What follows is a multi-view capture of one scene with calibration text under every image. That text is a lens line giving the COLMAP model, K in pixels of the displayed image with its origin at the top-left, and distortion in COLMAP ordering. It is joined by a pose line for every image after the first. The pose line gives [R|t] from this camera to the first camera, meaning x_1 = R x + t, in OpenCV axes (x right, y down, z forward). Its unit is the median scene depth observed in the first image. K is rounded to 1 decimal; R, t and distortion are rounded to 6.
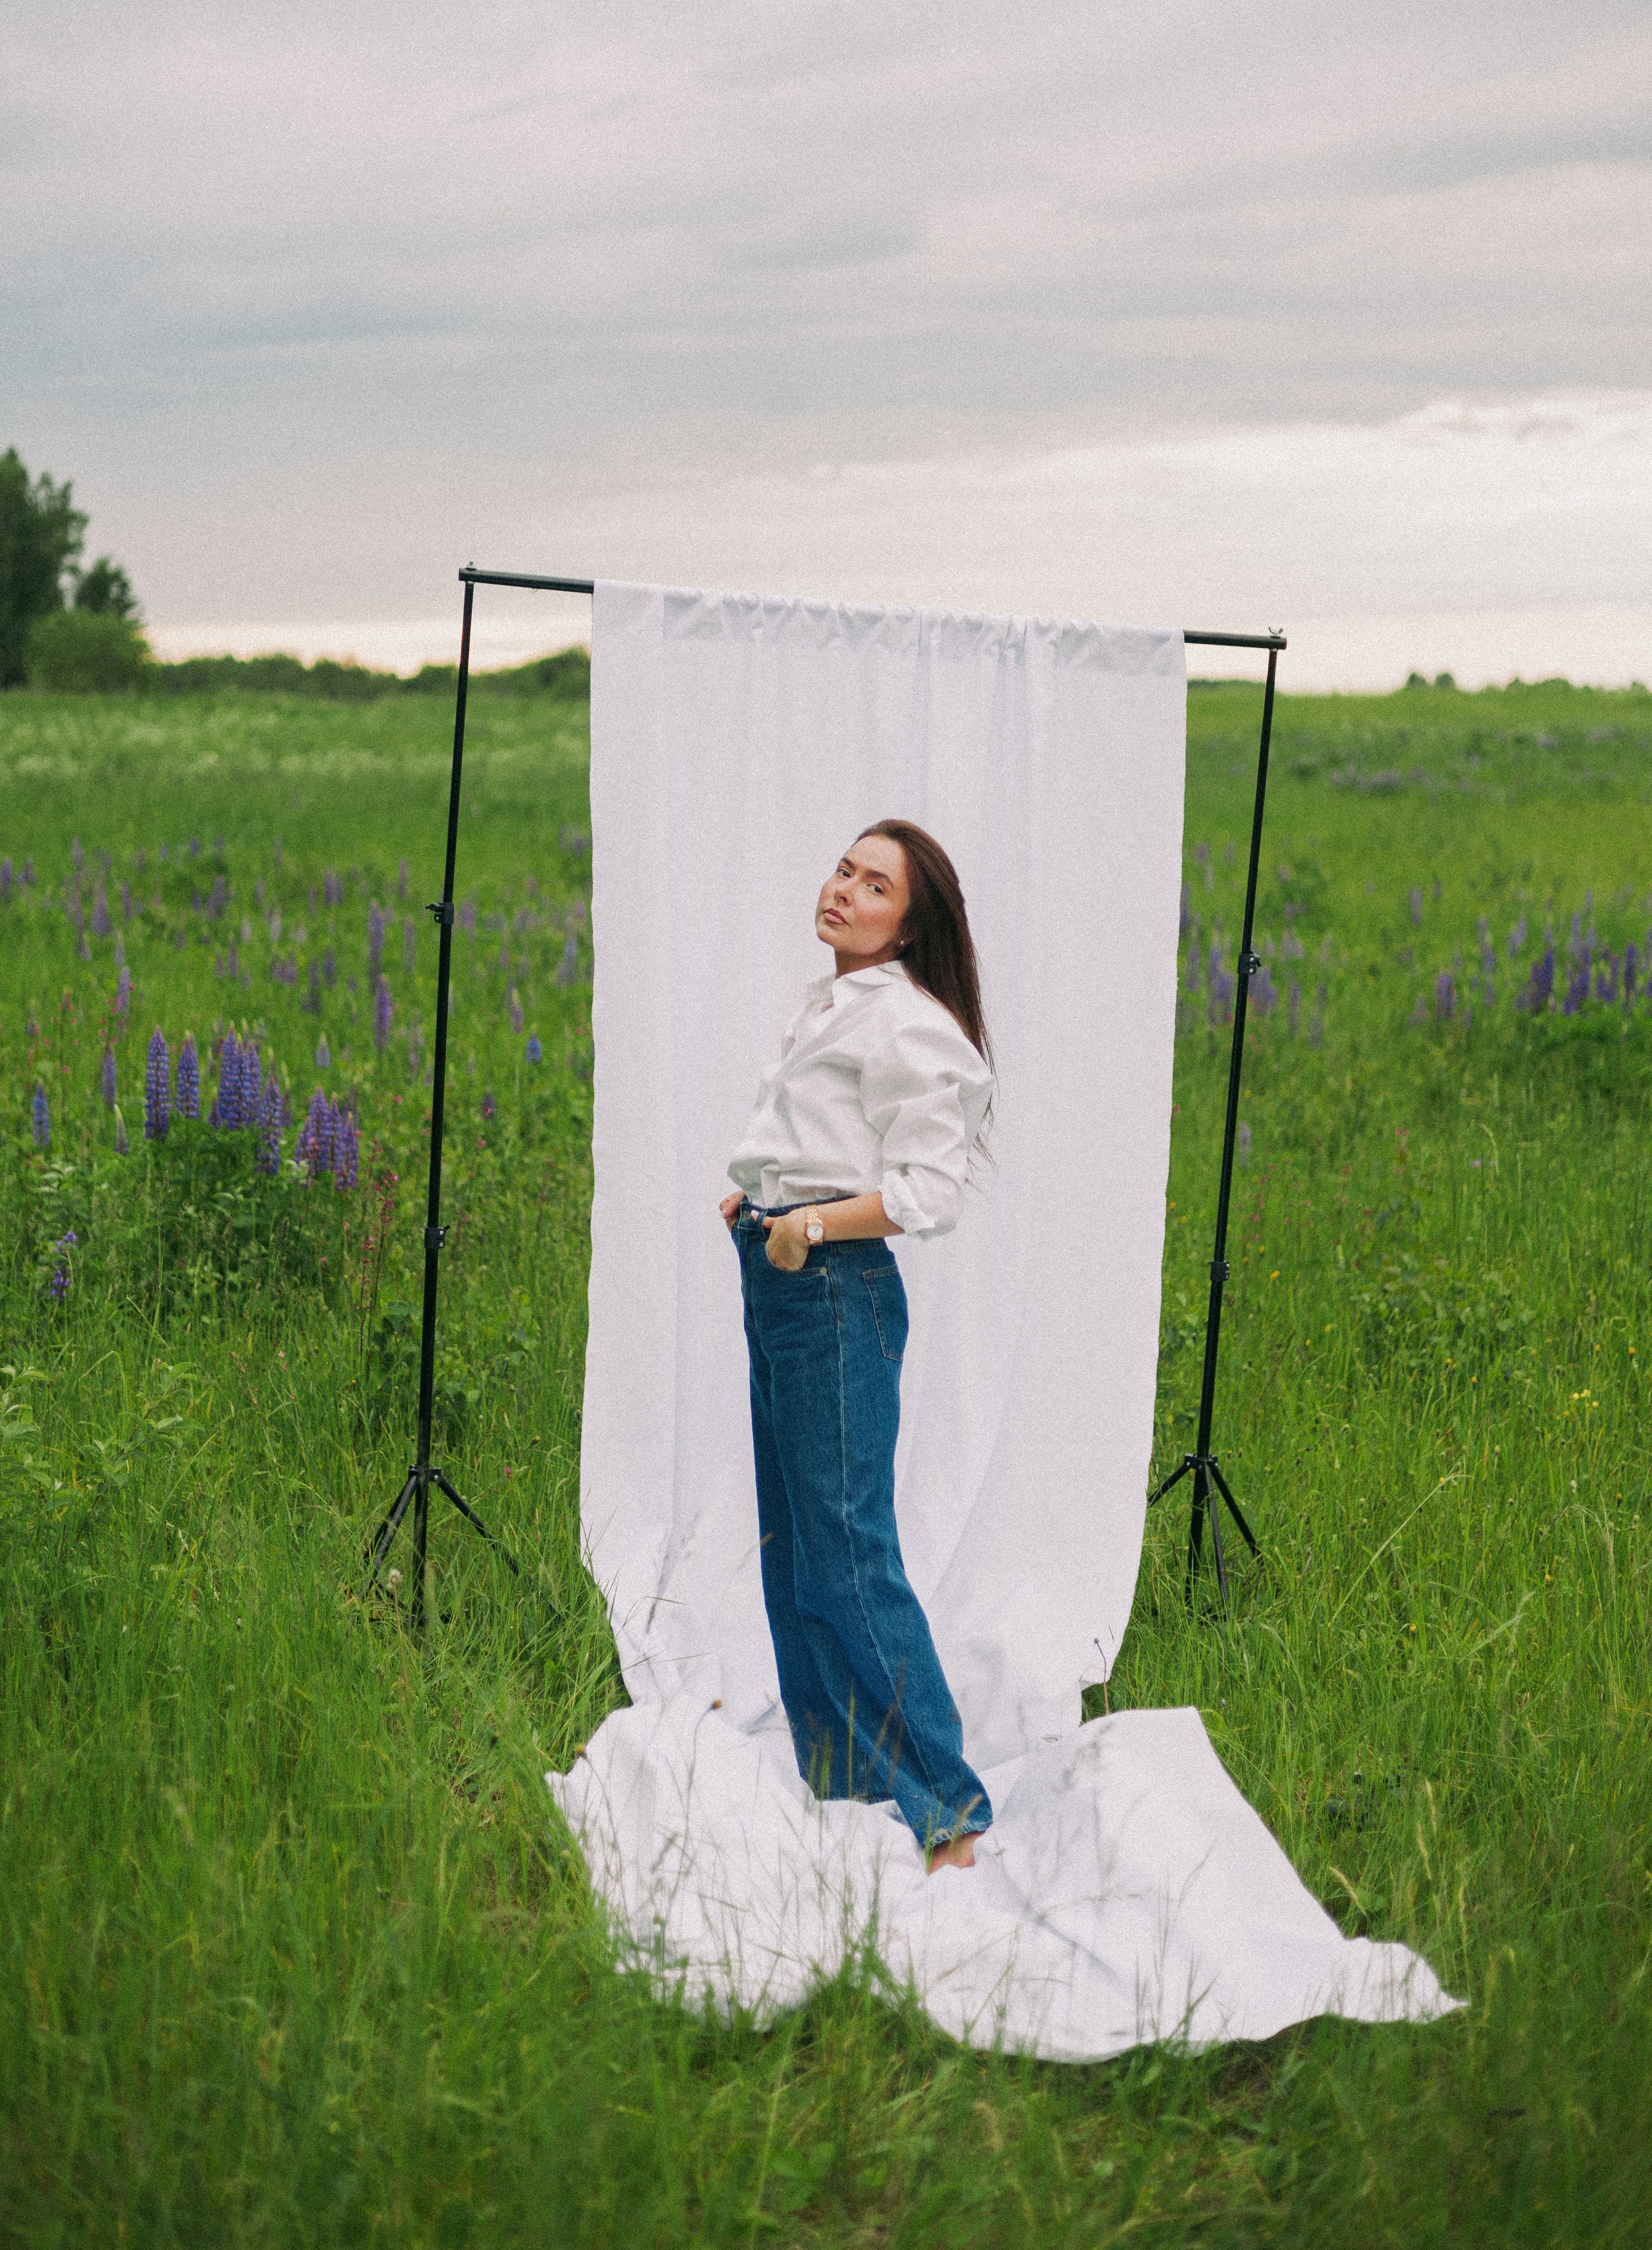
lens RADIAL K [[3575.3, 0, 785.4], [0, 3575.3, 965.5], [0, 0, 1]] dist [0.002285, 0.000000]
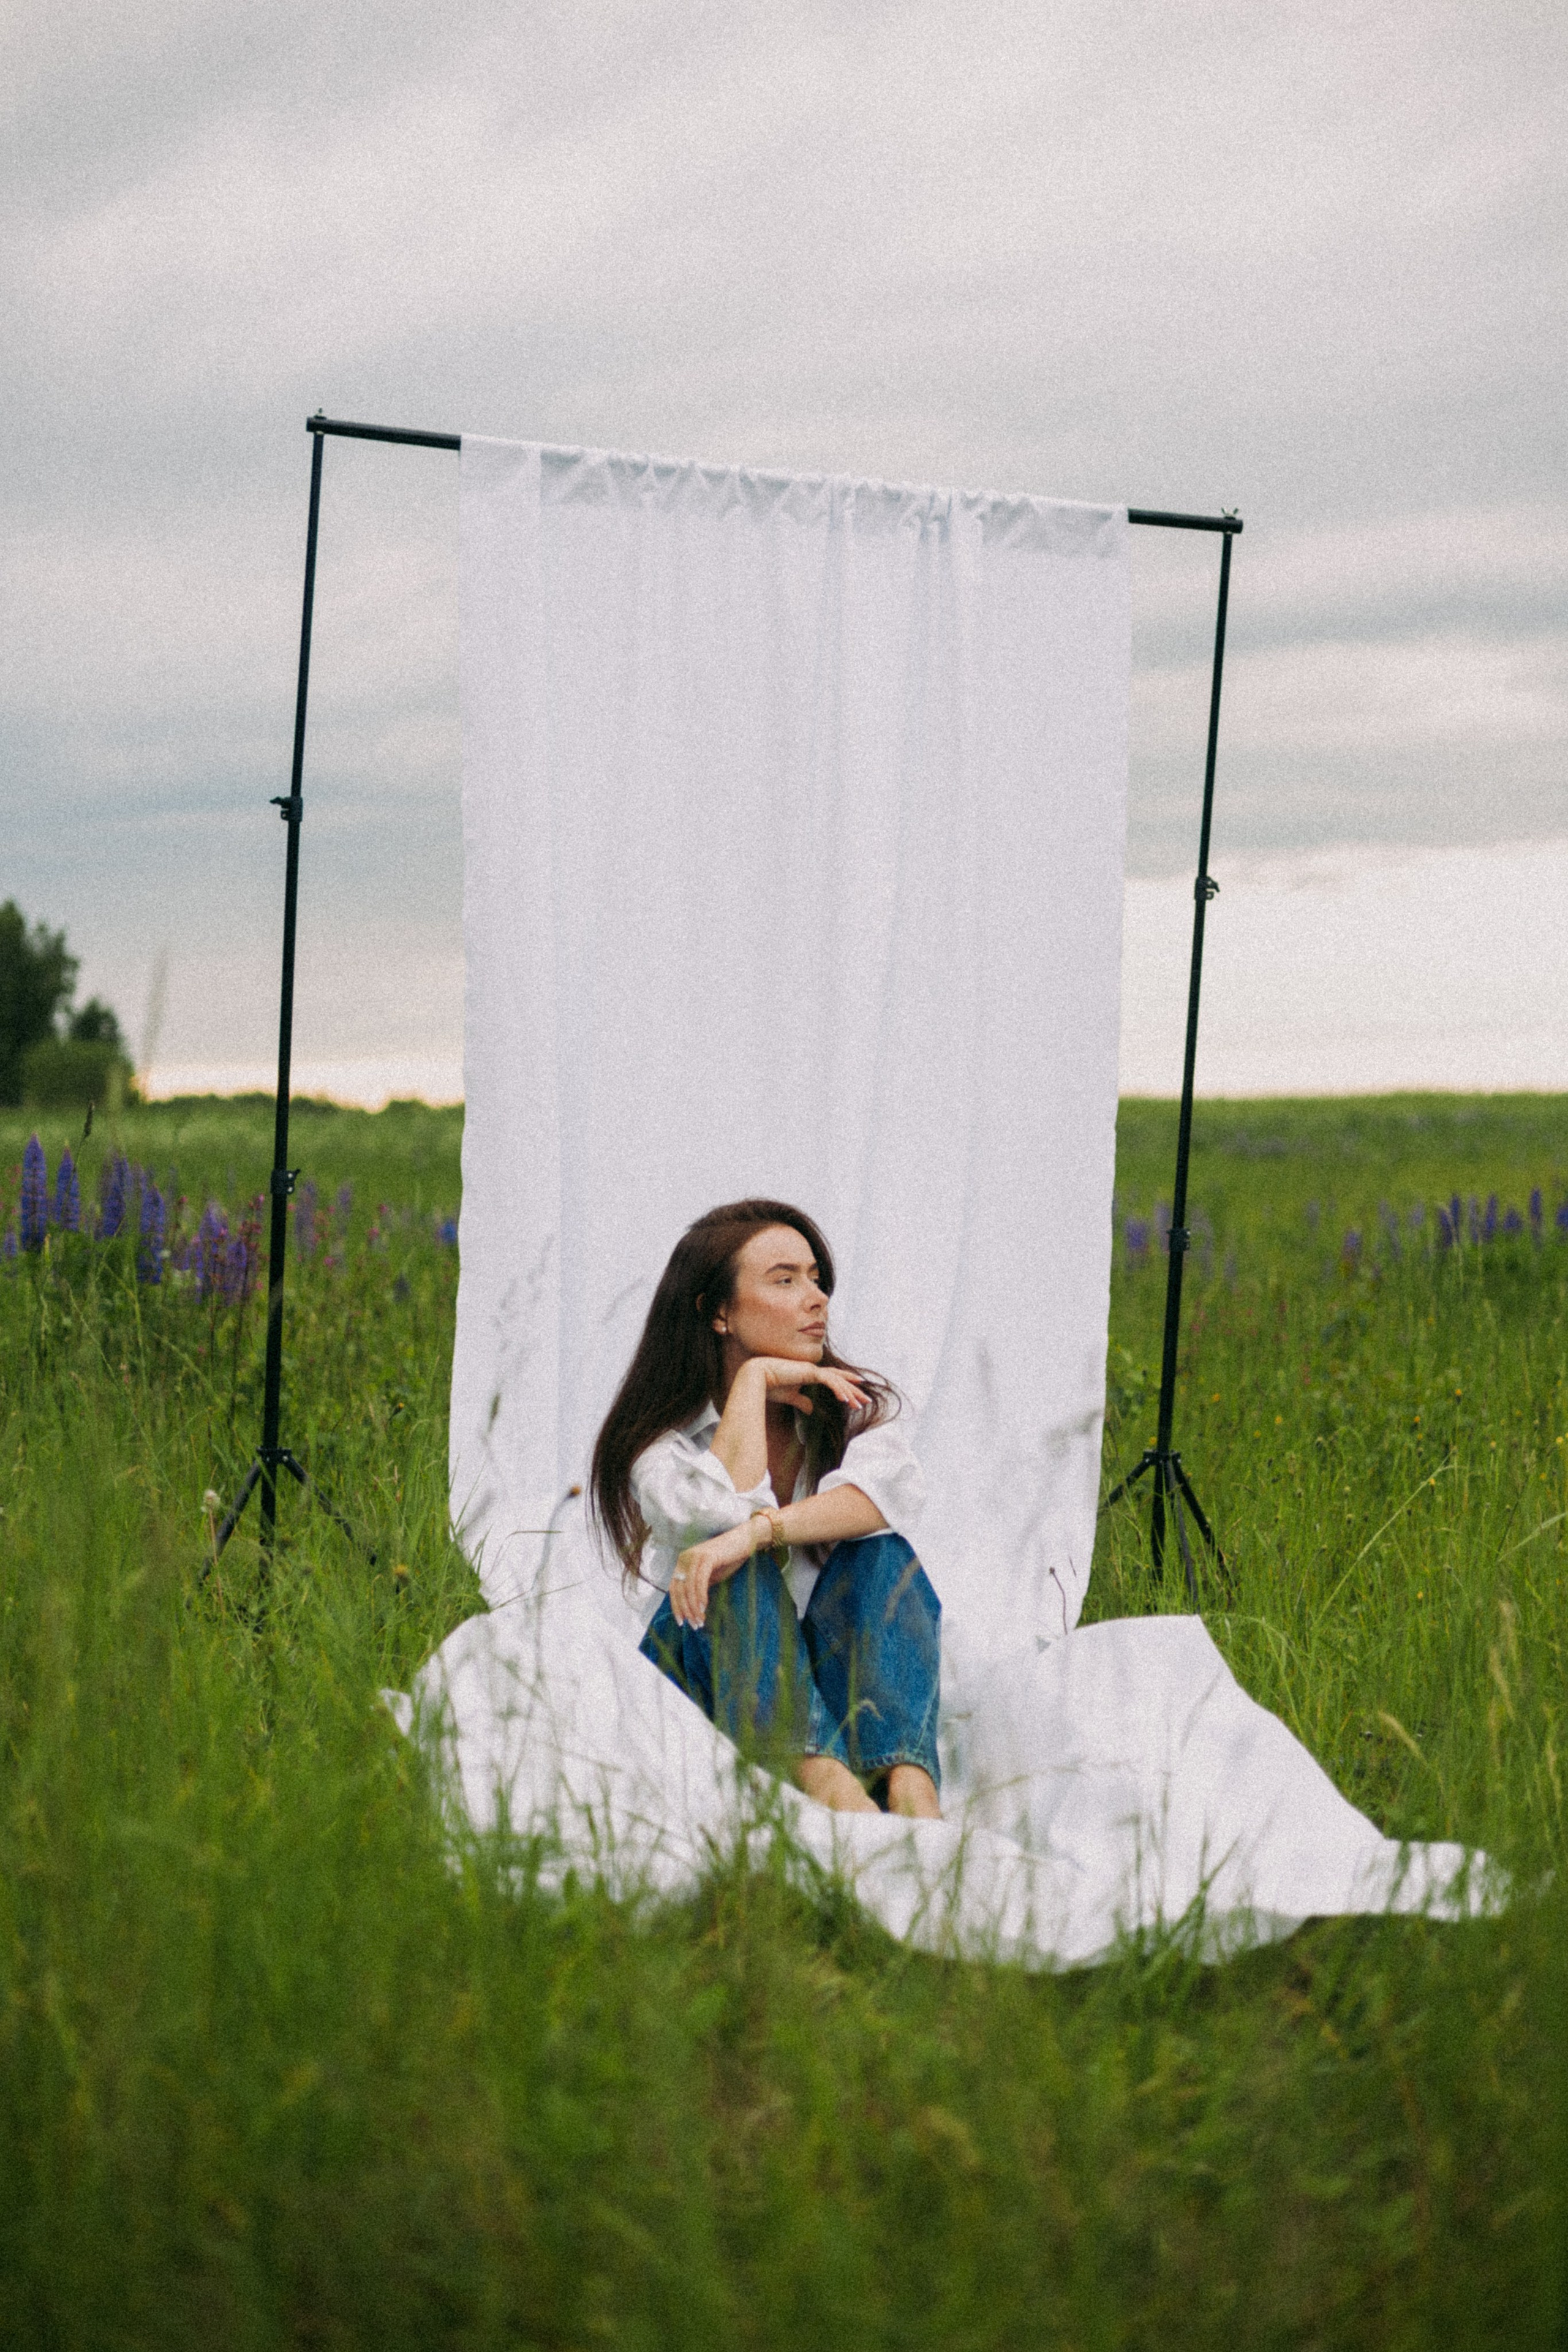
lens RADIAL K [[3249.9, 0, 763.6], [0, 3249.9, 1189.3], [0, 0, 1]] dist [0.013717, 0.000000]
pose [[0.999856, -0.010431, 0.013357, 0.007598], [0.011180, 0.998296, -0.057273, 0.112246], [-0.012737, 0.057414, 0.998269, 0.187639]]
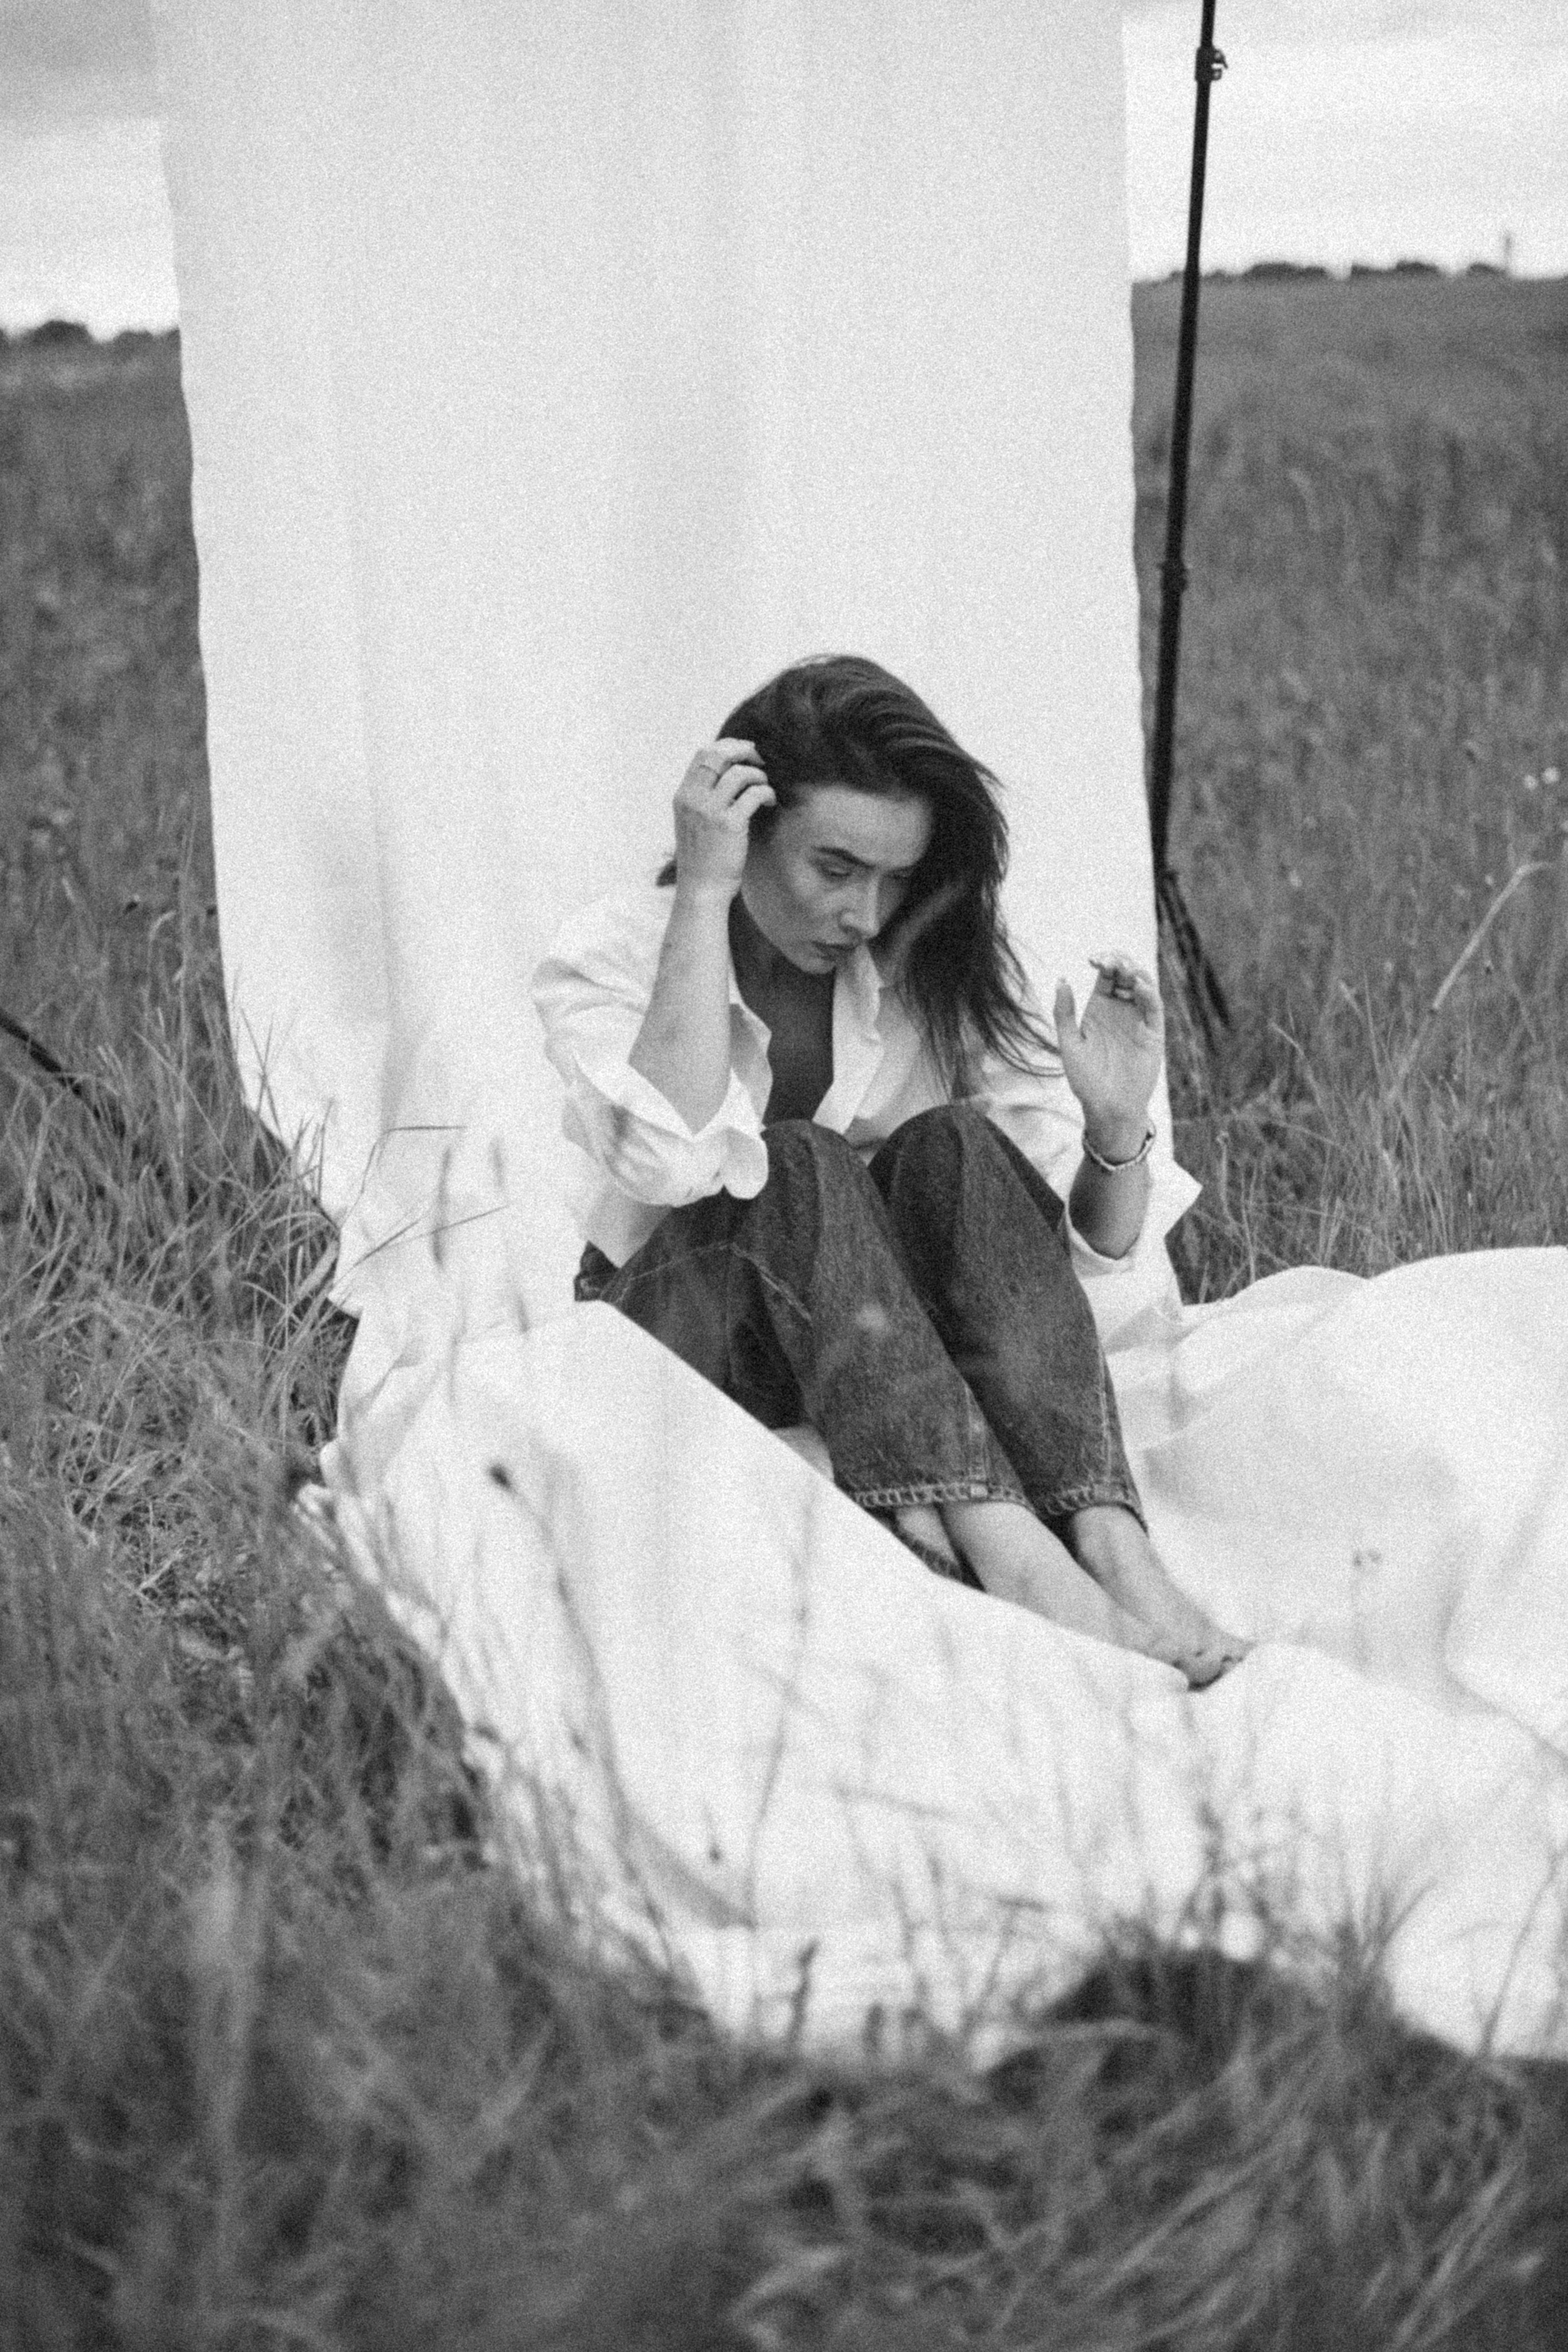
lens RADIAL K [[3249.9, 0, 787.9], [0, 3249.9, 1178.3], [0, 0, 1]] dist [0.013717, 0.000000]
pose [[0.981303, -0.090846, 0.169678, -0.052539], [0.059836, 0.981906, 0.179668, 0.078491], [-0.182930, -0.166156, 0.968983, 0.409180]]
